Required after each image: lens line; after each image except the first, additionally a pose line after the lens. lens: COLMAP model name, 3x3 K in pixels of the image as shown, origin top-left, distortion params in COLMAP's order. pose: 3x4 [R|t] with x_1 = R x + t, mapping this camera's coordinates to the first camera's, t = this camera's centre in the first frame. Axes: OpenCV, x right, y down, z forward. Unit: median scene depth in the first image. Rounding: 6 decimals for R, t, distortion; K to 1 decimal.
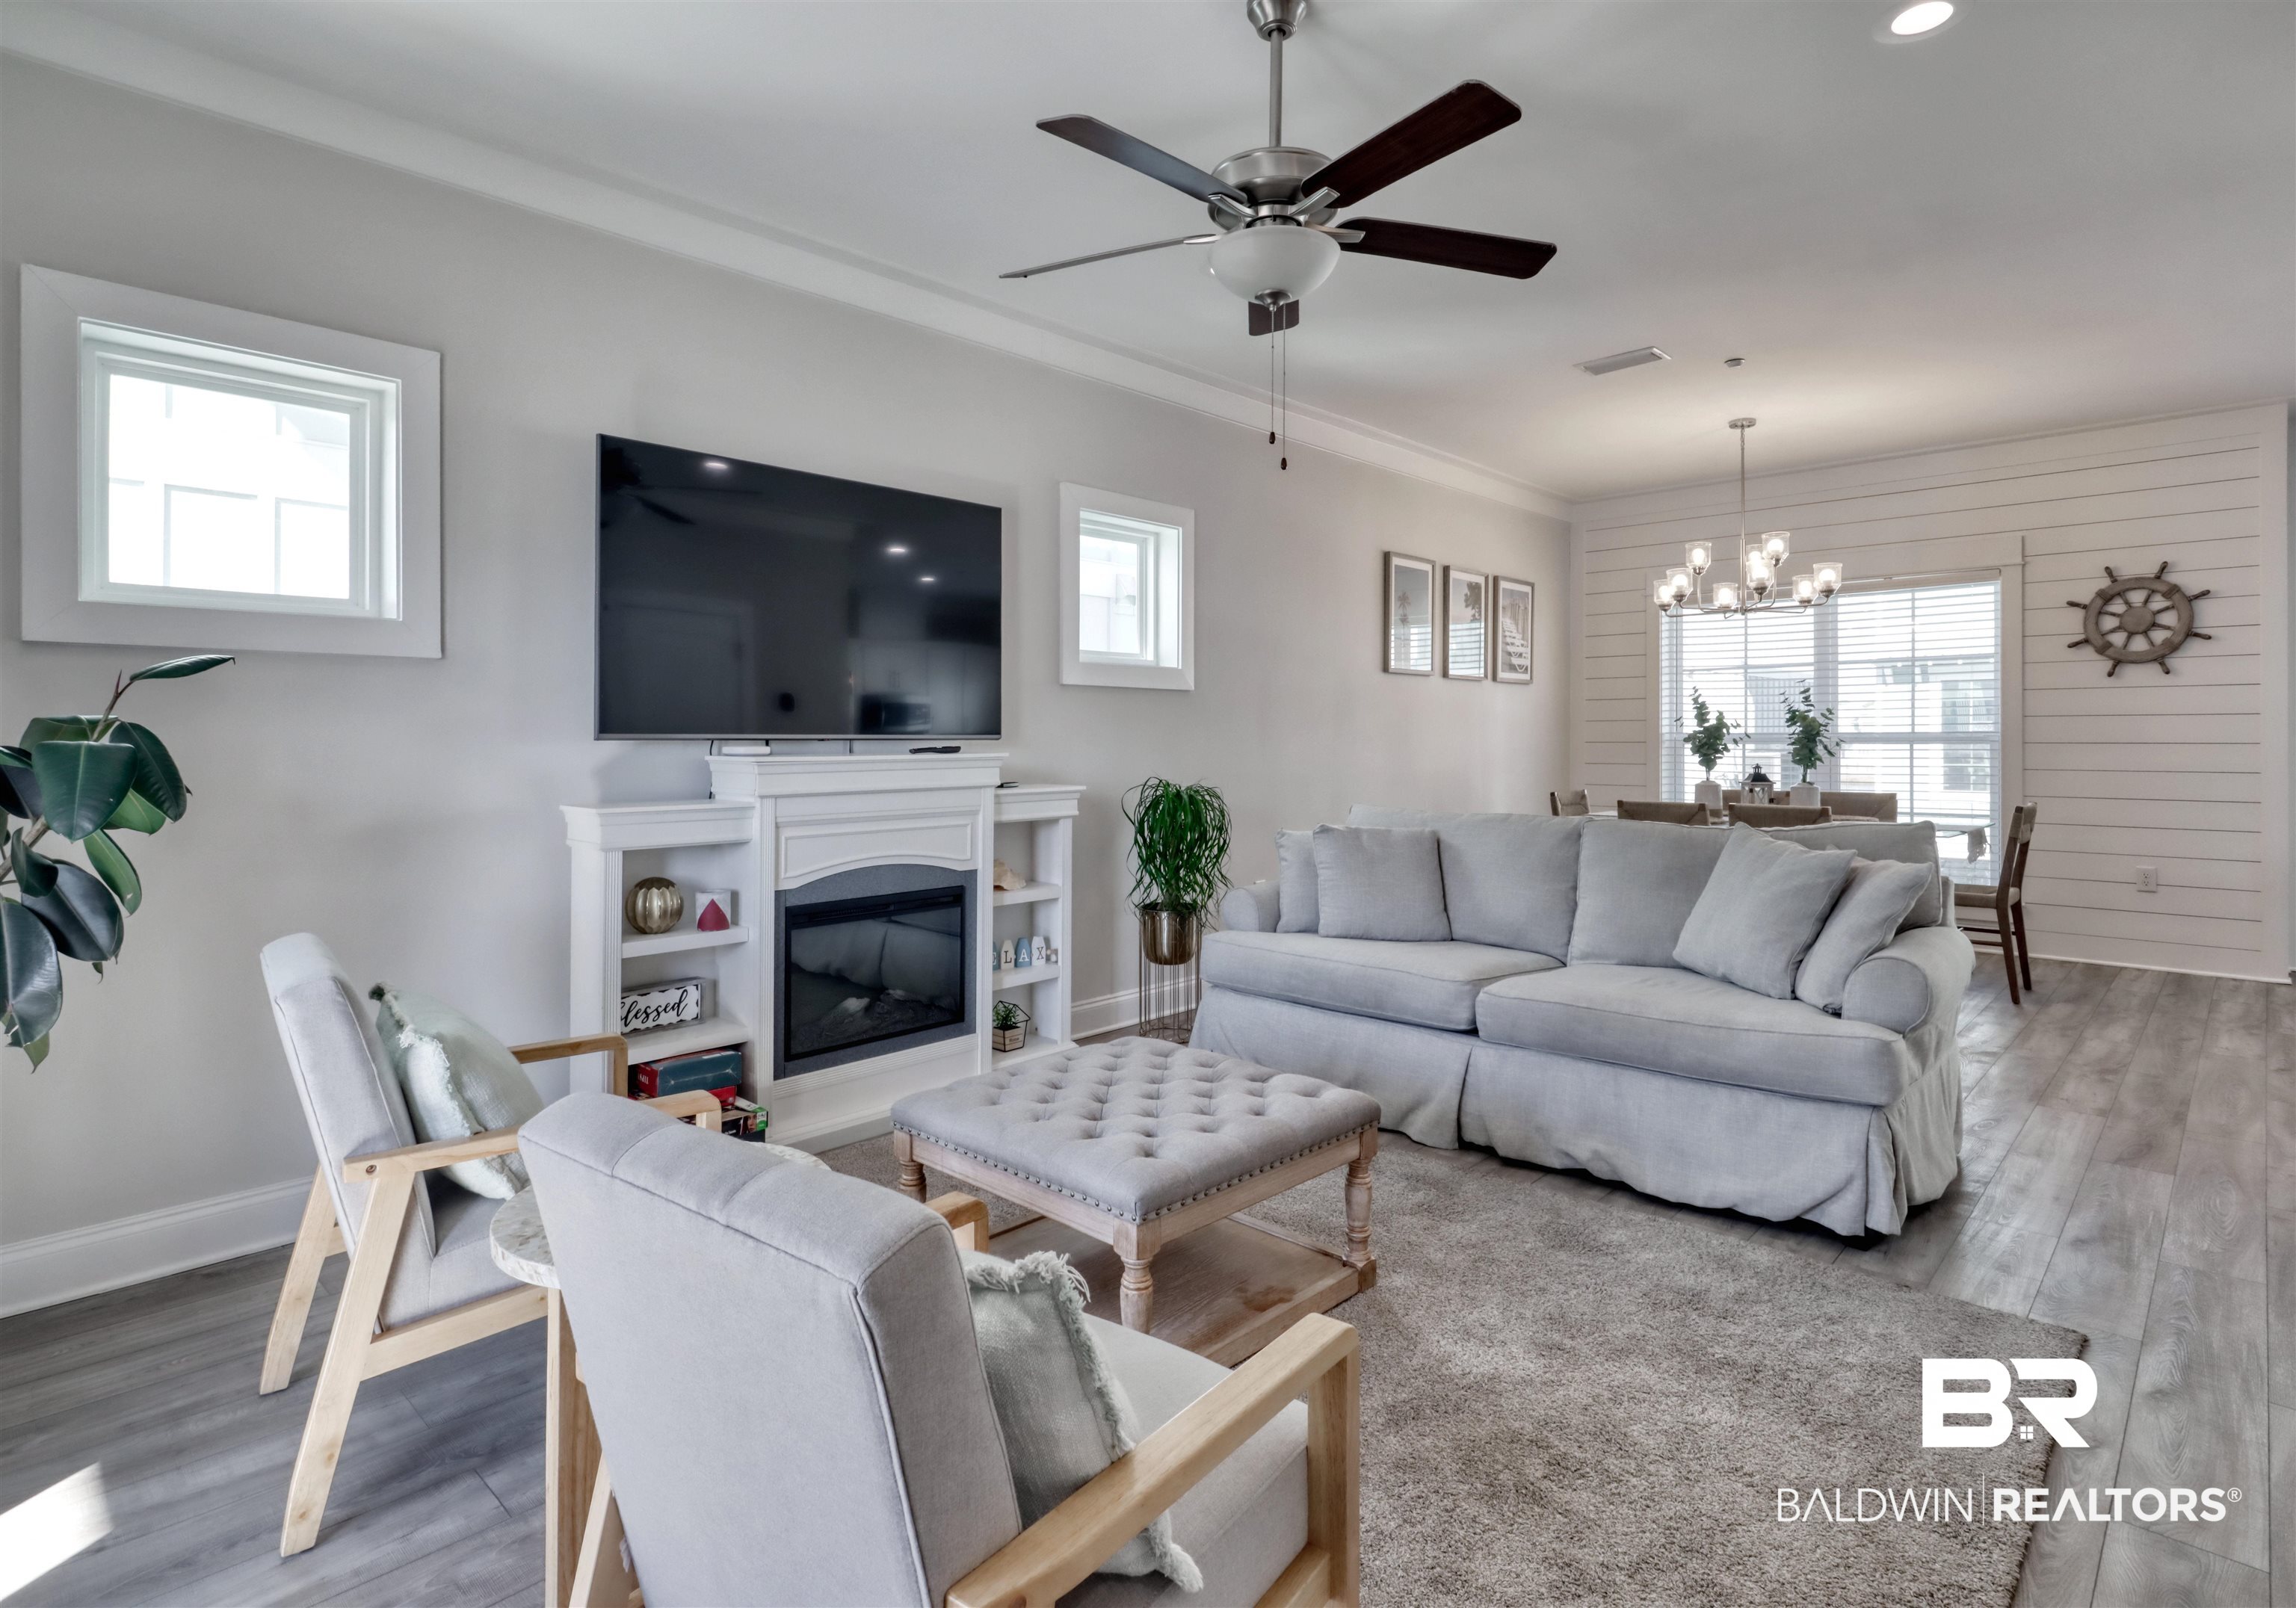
lens RADIAL K [[1202.7, 0, 1142.9], [0, 1202.7, 749.7], [0, 0, 1]] dist [0.003805, 0.000994]
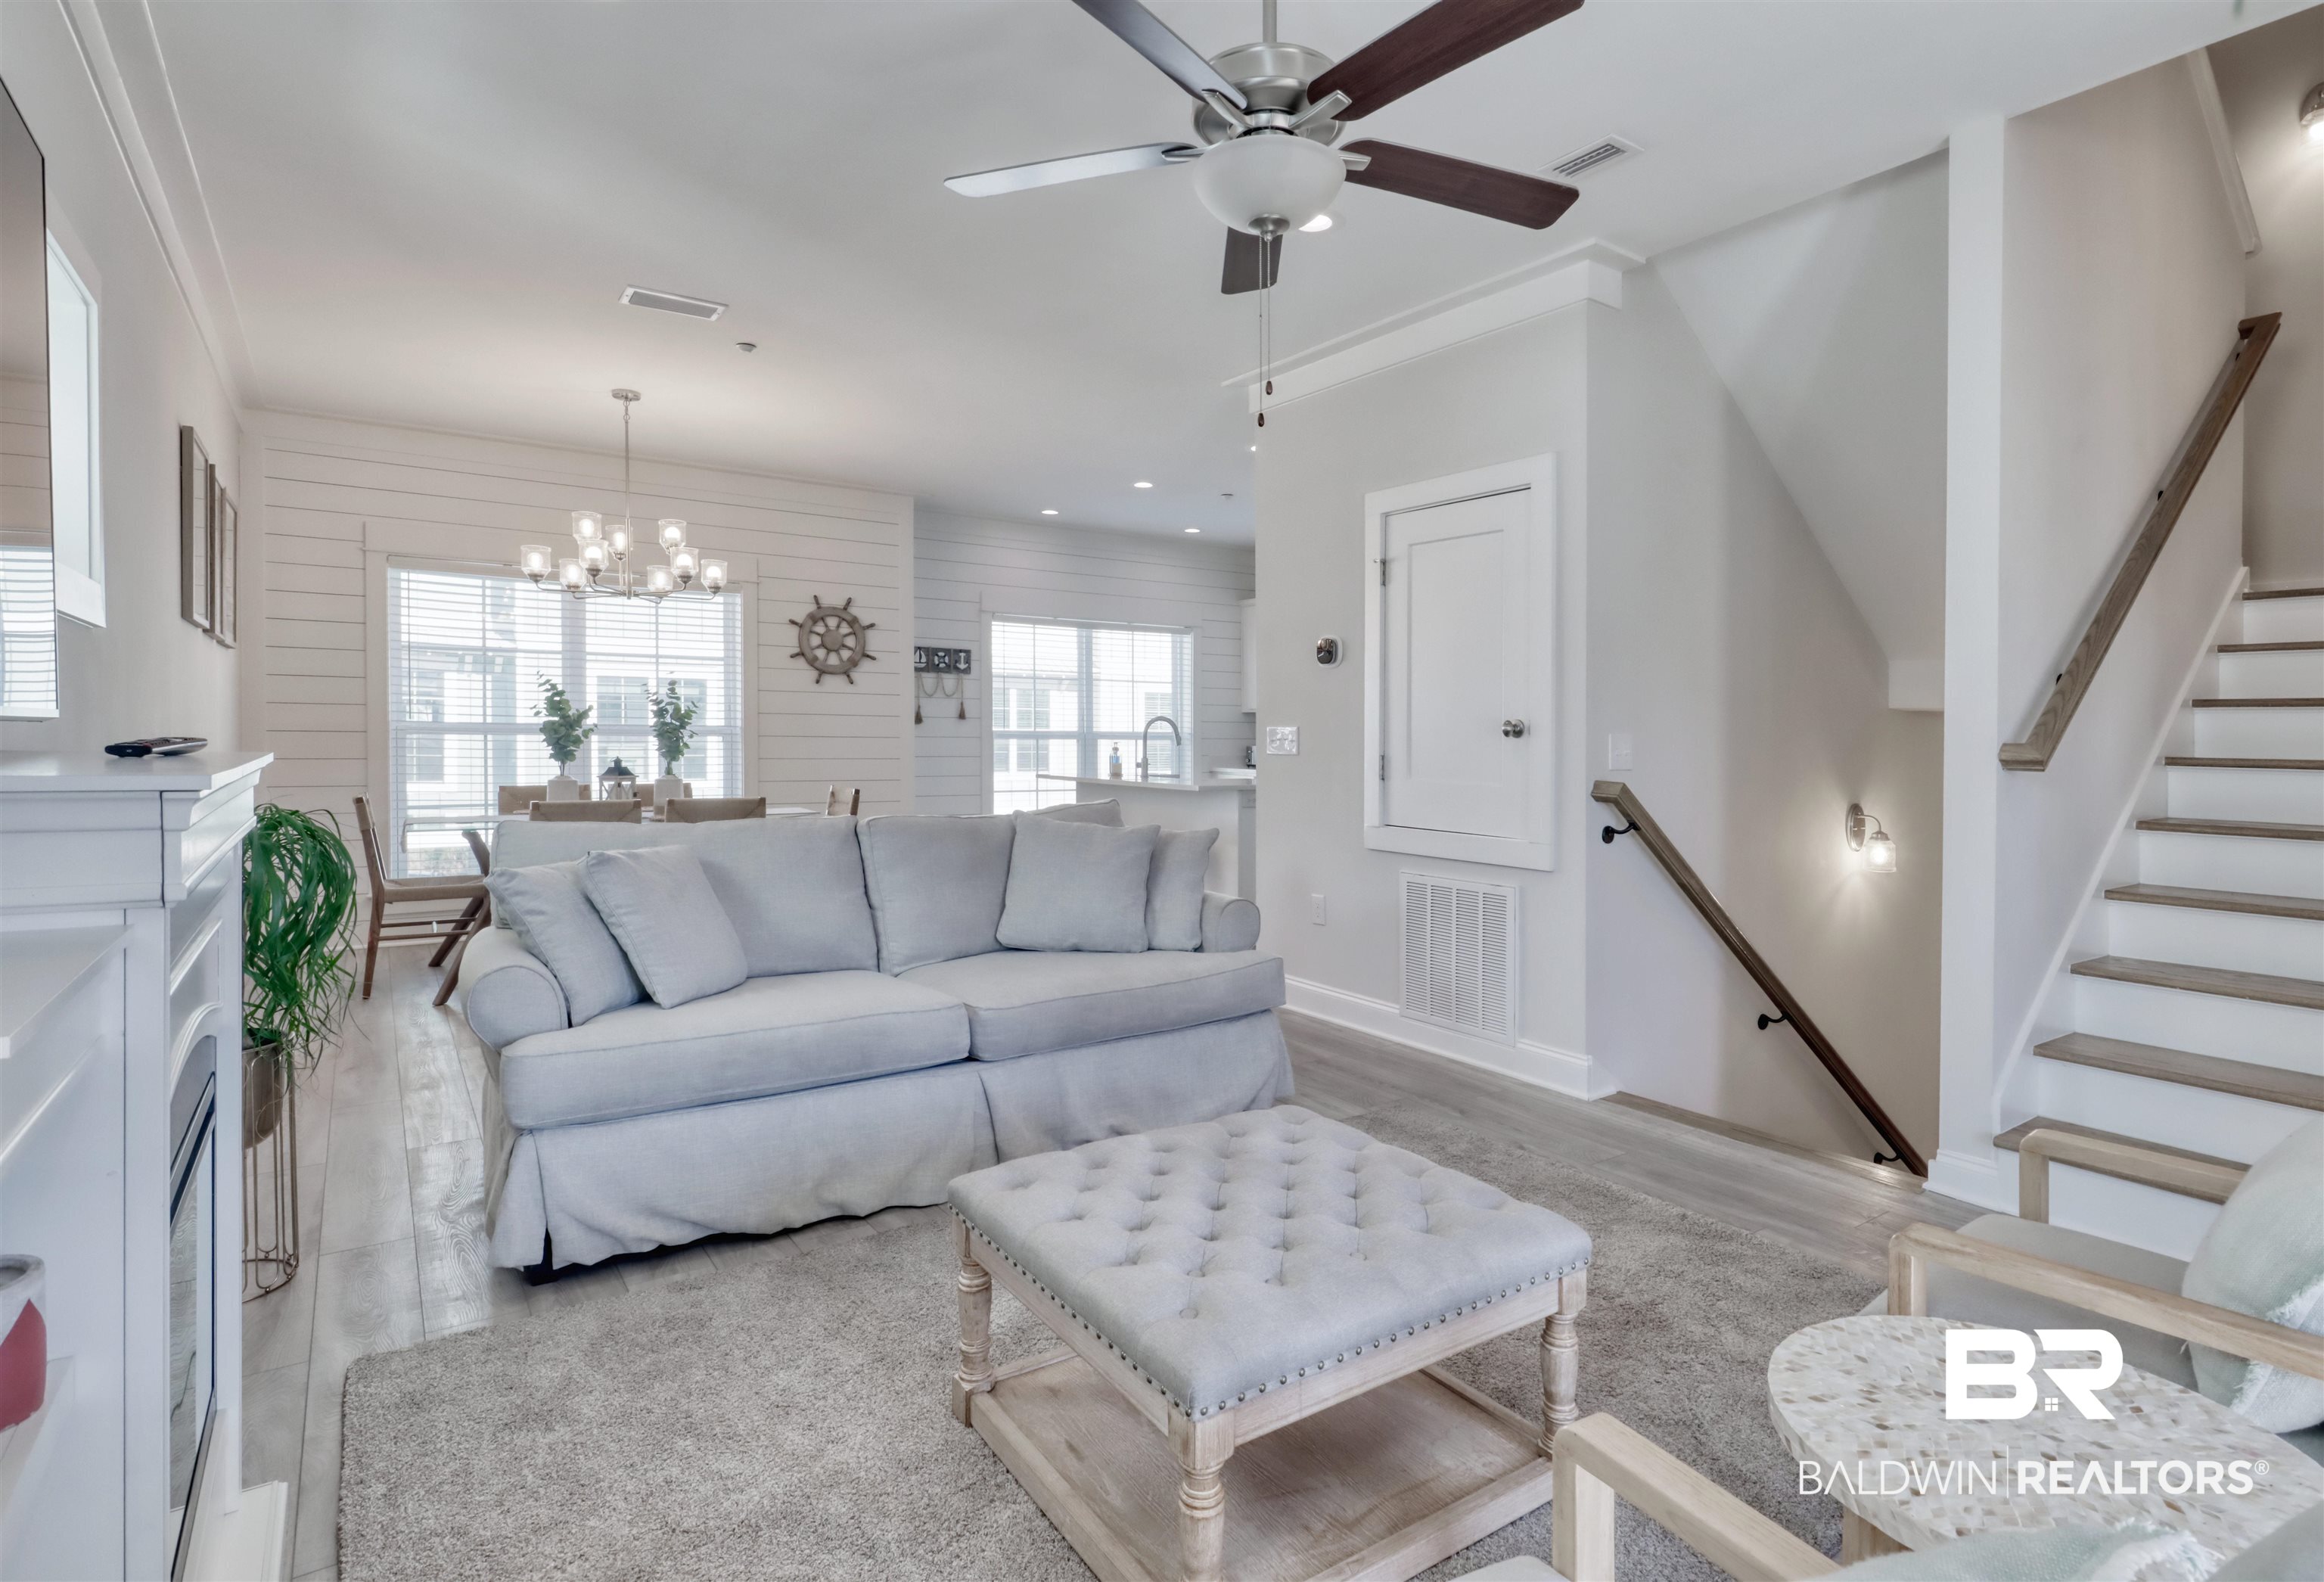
lens RADIAL K [[1159.8, 0, 1224.3], [0, 1159.8, 769.4], [0, 0, 1]] dist [-0.002013, 0.000416]
pose [[0.151074, -0.024819, 0.988211, -0.331722], [-0.002202, 0.999674, 0.025443, -0.002803], [-0.988520, -0.006020, 0.150970, 0.401431]]
